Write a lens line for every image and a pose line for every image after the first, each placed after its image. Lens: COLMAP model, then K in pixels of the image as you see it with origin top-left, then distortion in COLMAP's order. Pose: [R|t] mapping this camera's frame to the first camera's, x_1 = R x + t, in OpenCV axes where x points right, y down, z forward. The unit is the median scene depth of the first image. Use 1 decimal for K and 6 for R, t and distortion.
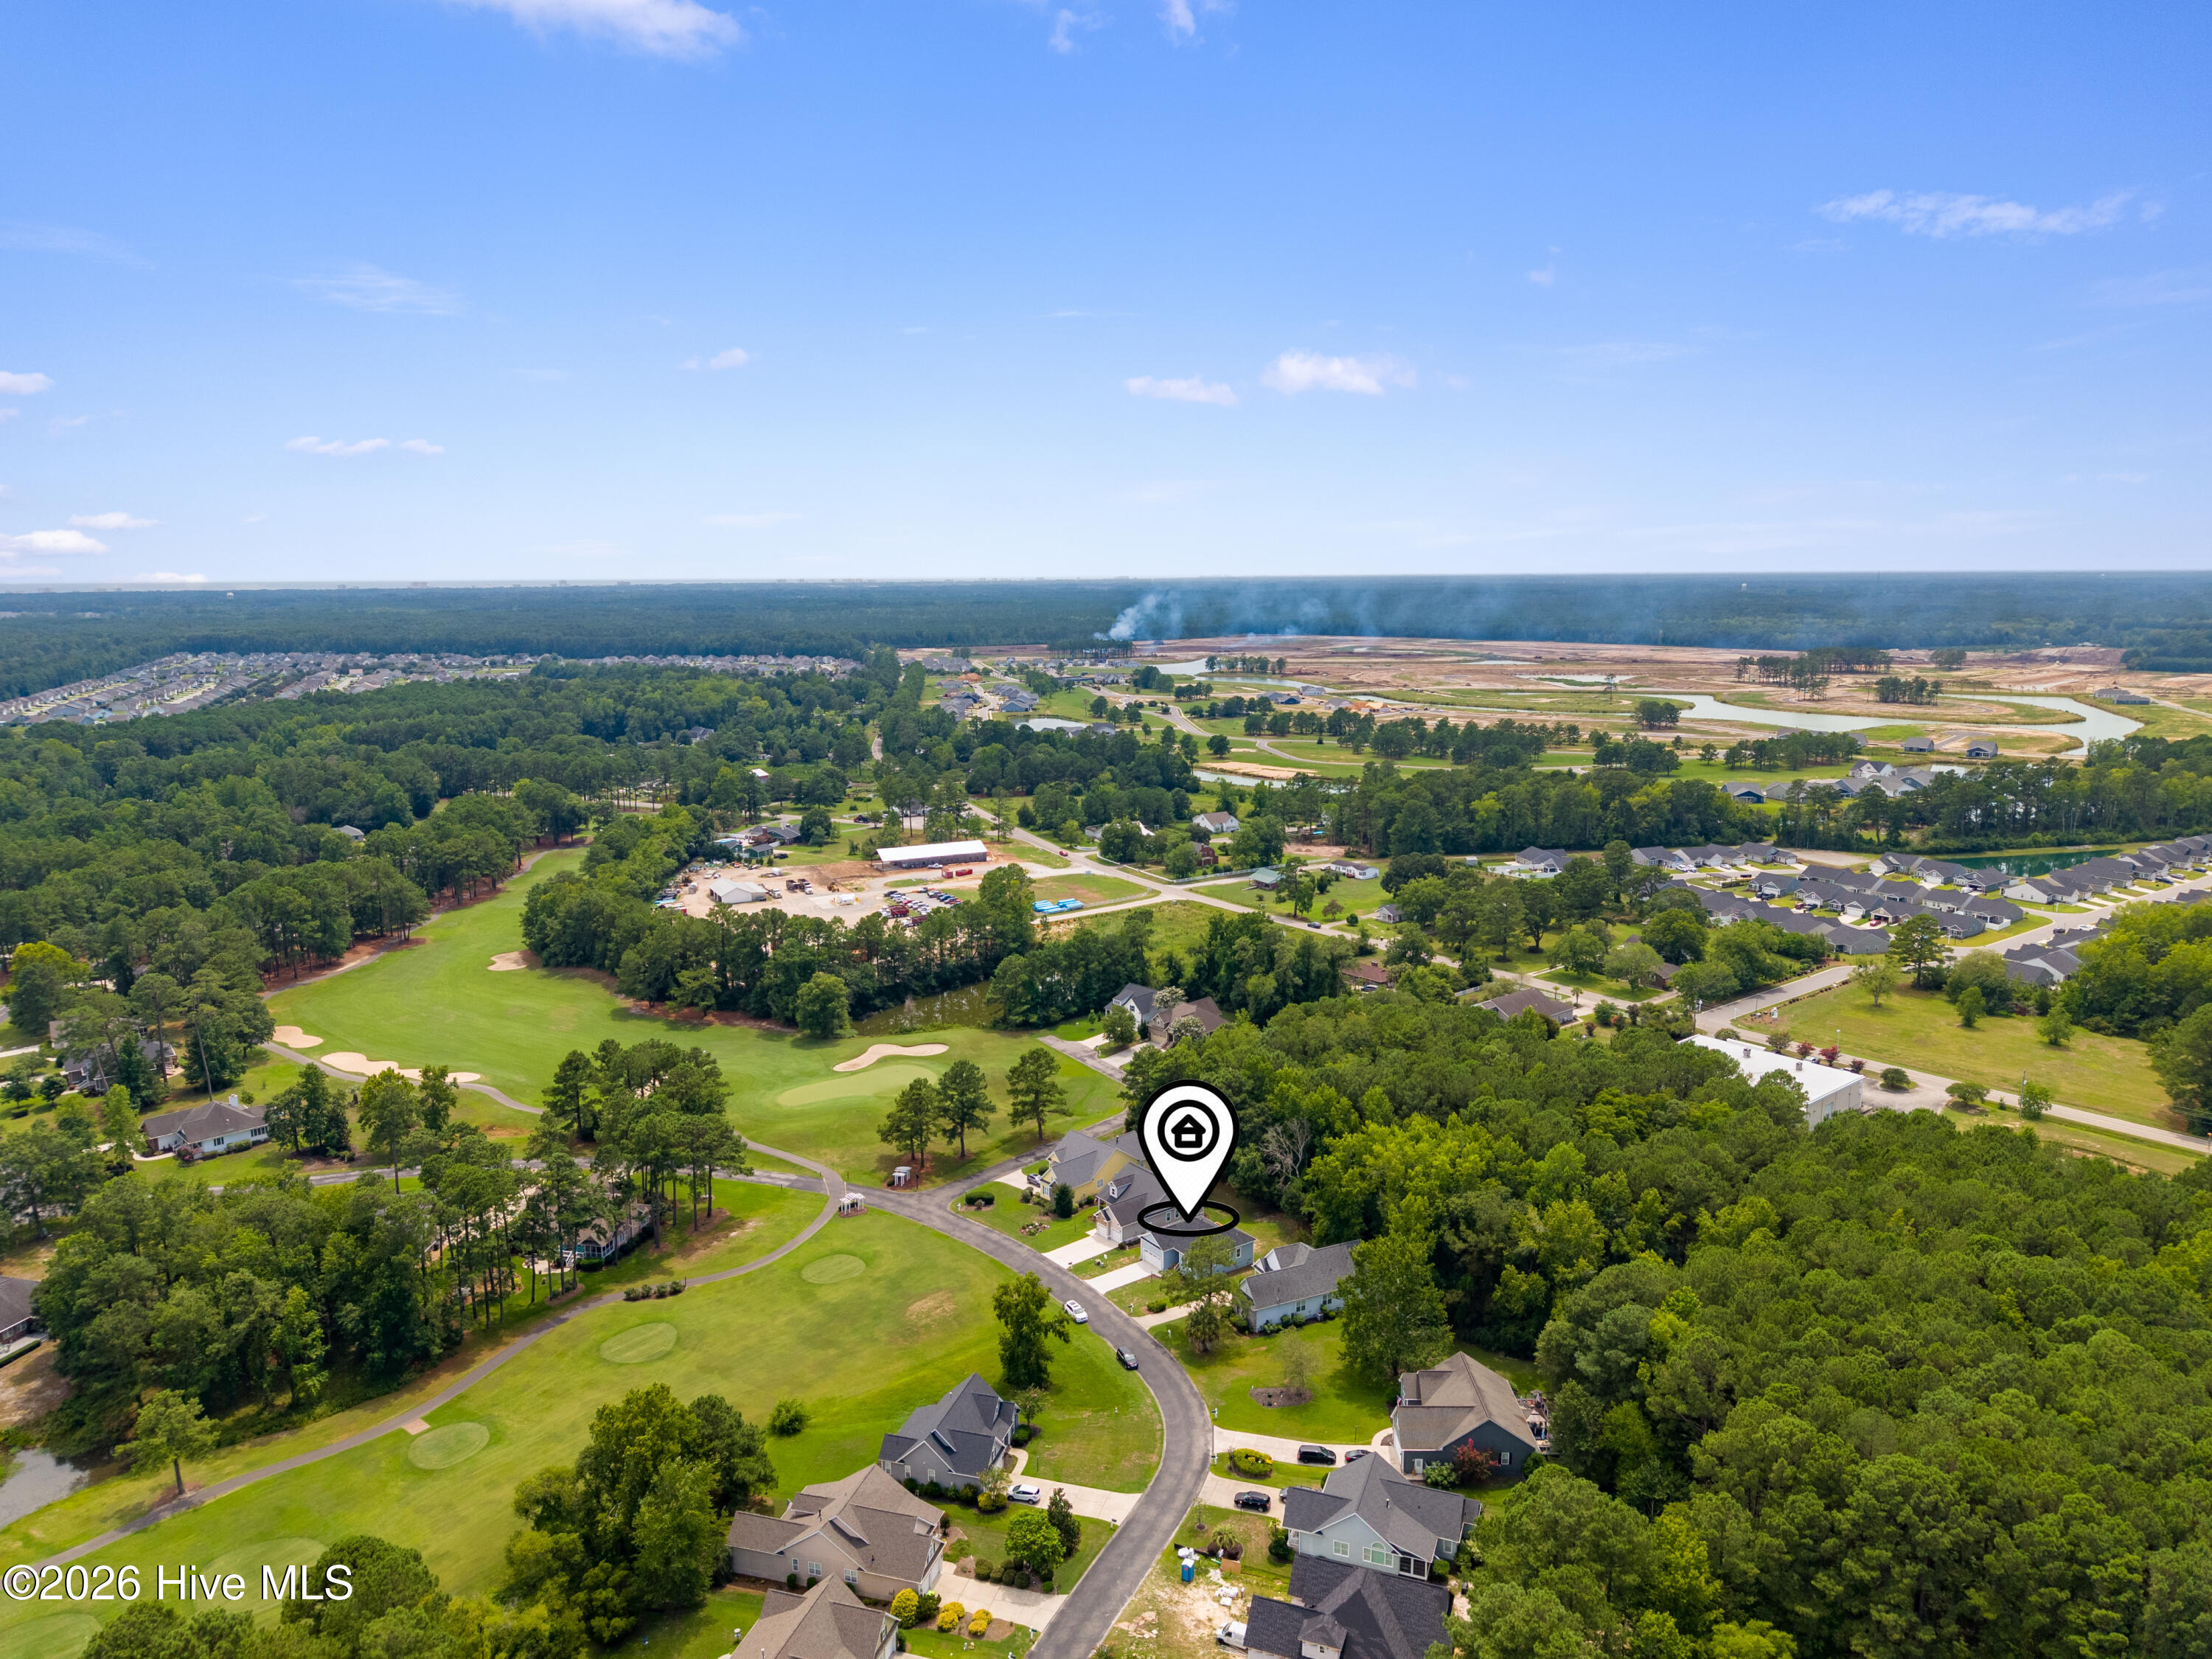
lens RADIAL K [[1522.4, 0, 1120.7], [0, 1522.4, 831.0], [0, 0, 1]] dist [0.105803, -0.164568]
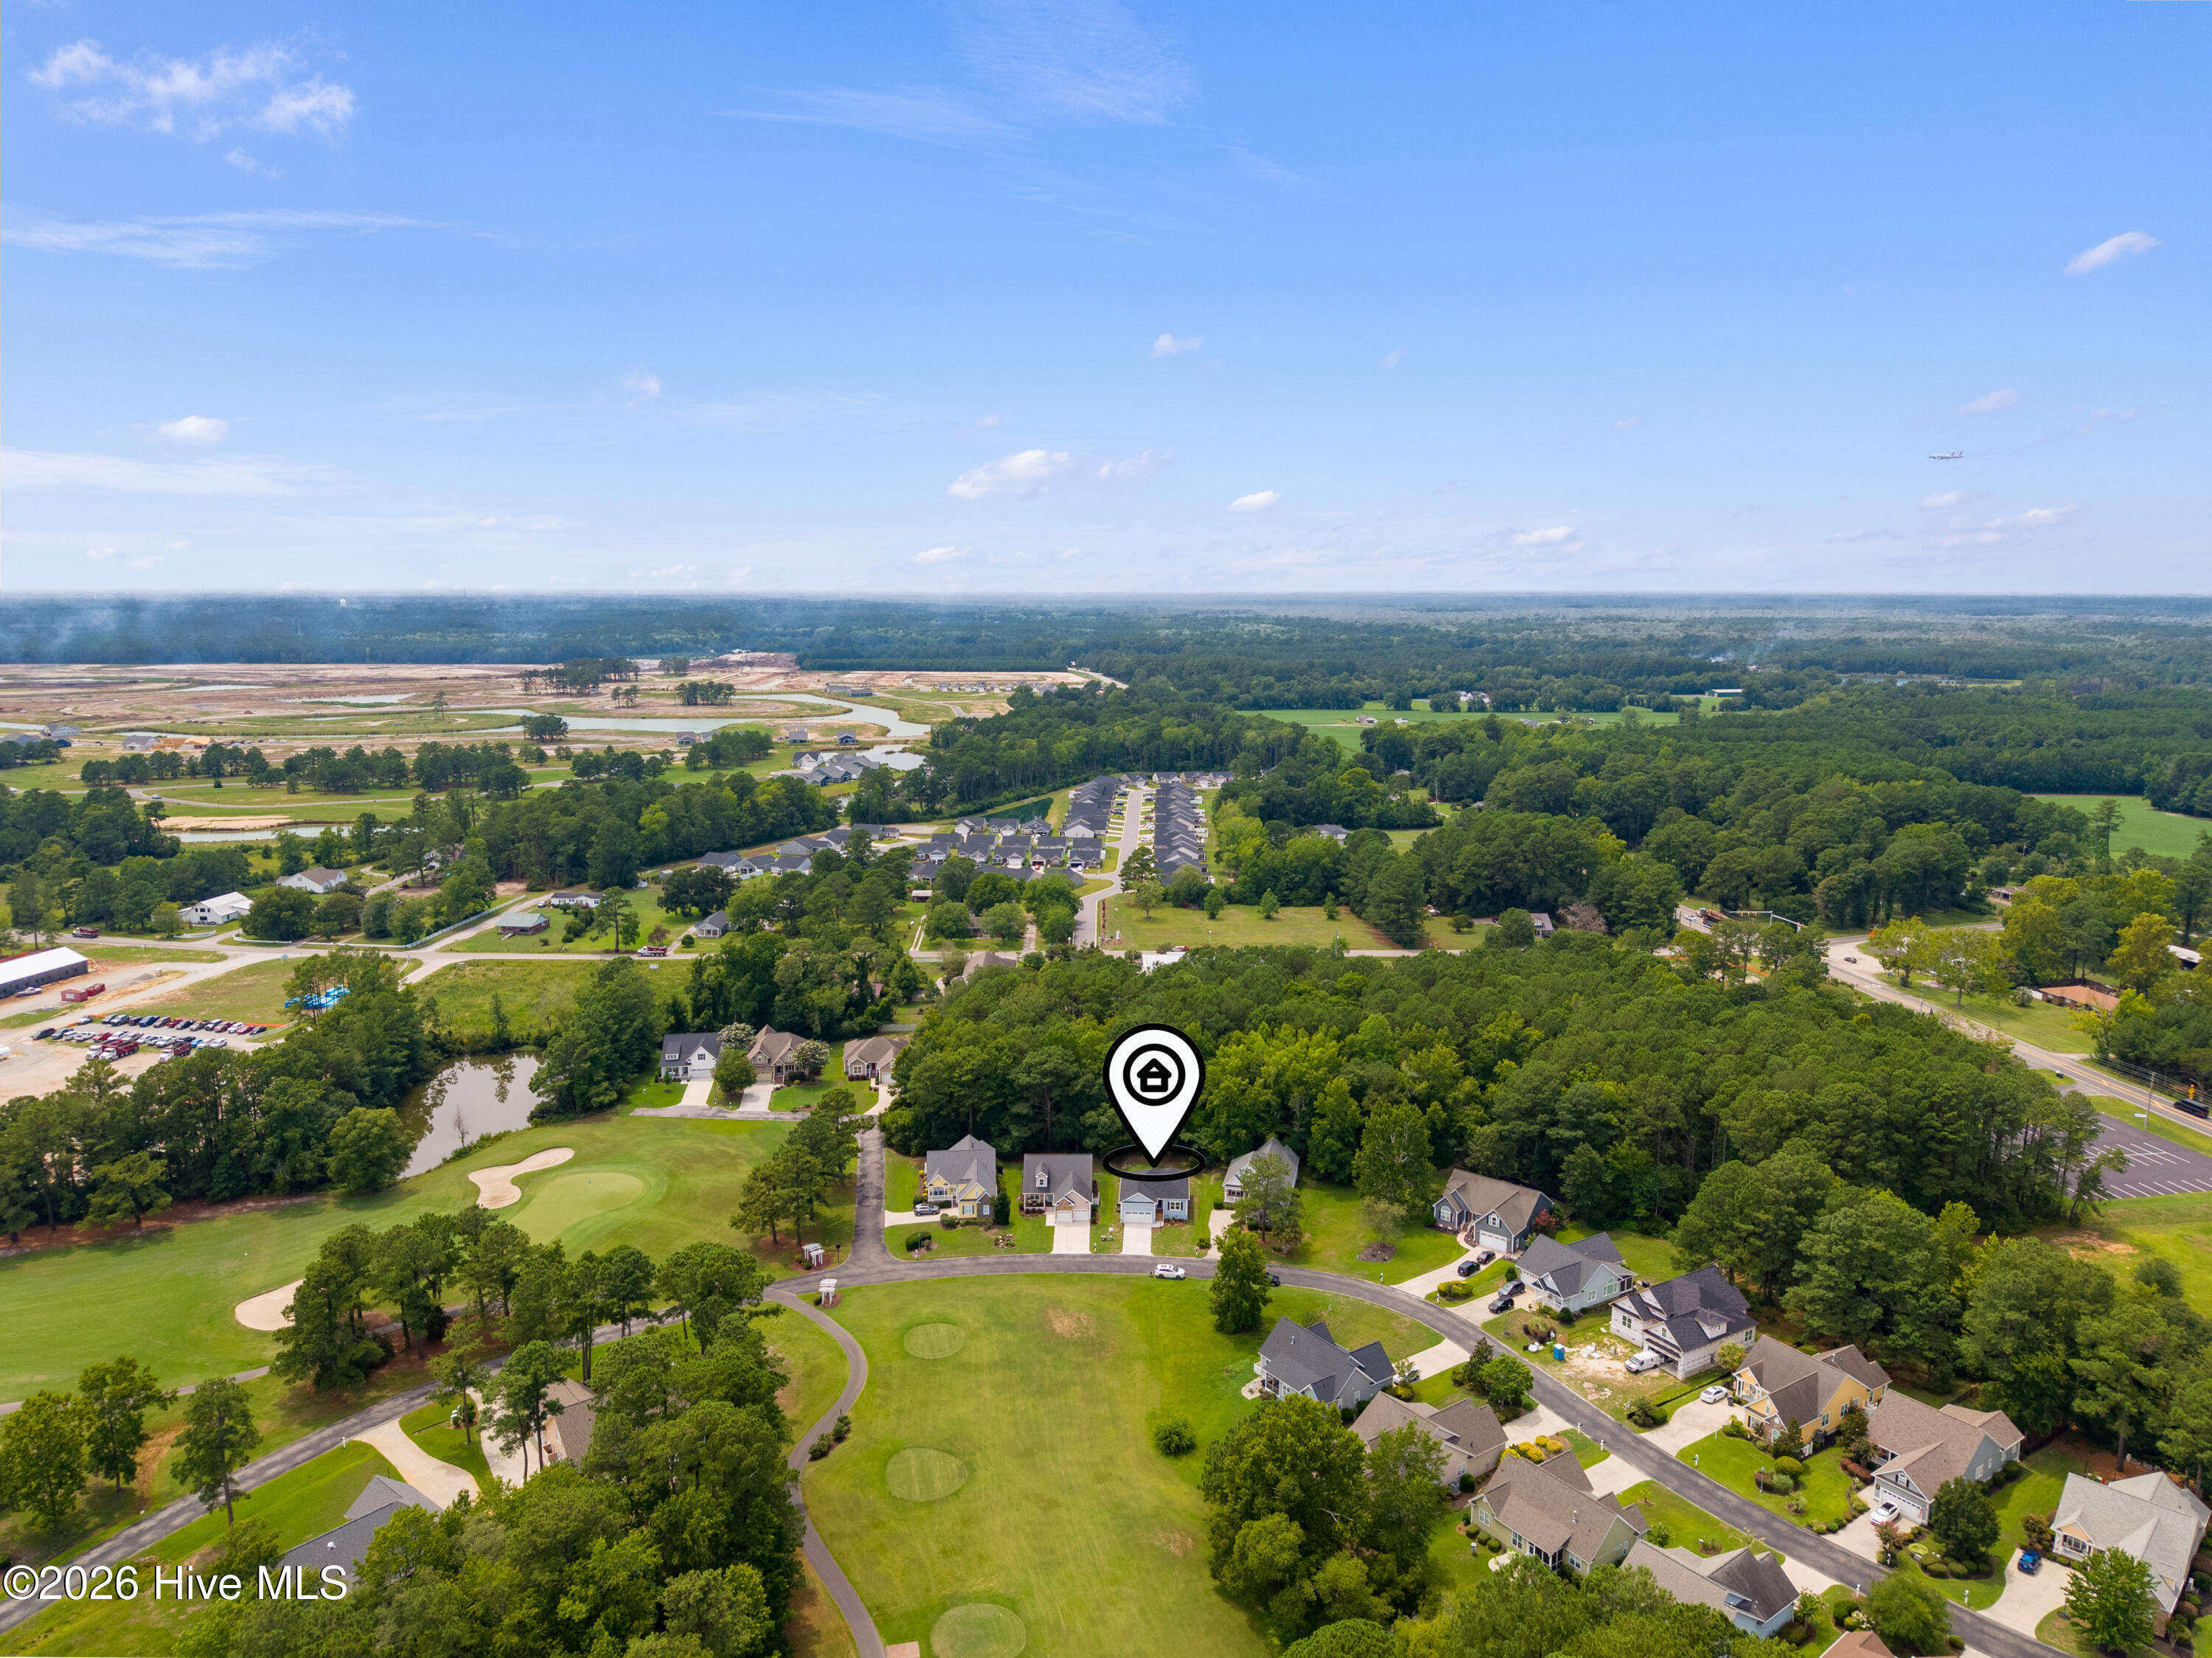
lens RADIAL K [[1522.2, 0, 1120.7], [0, 1522.2, 830.5], [0, 0, 1]] dist [0.105803, -0.164568]
pose [[0.613315, -0.122303, 0.780312, -0.242993], [0.130988, 0.990008, 0.052216, -0.014365], [-0.778901, 0.070187, 0.623207, 0.097363]]
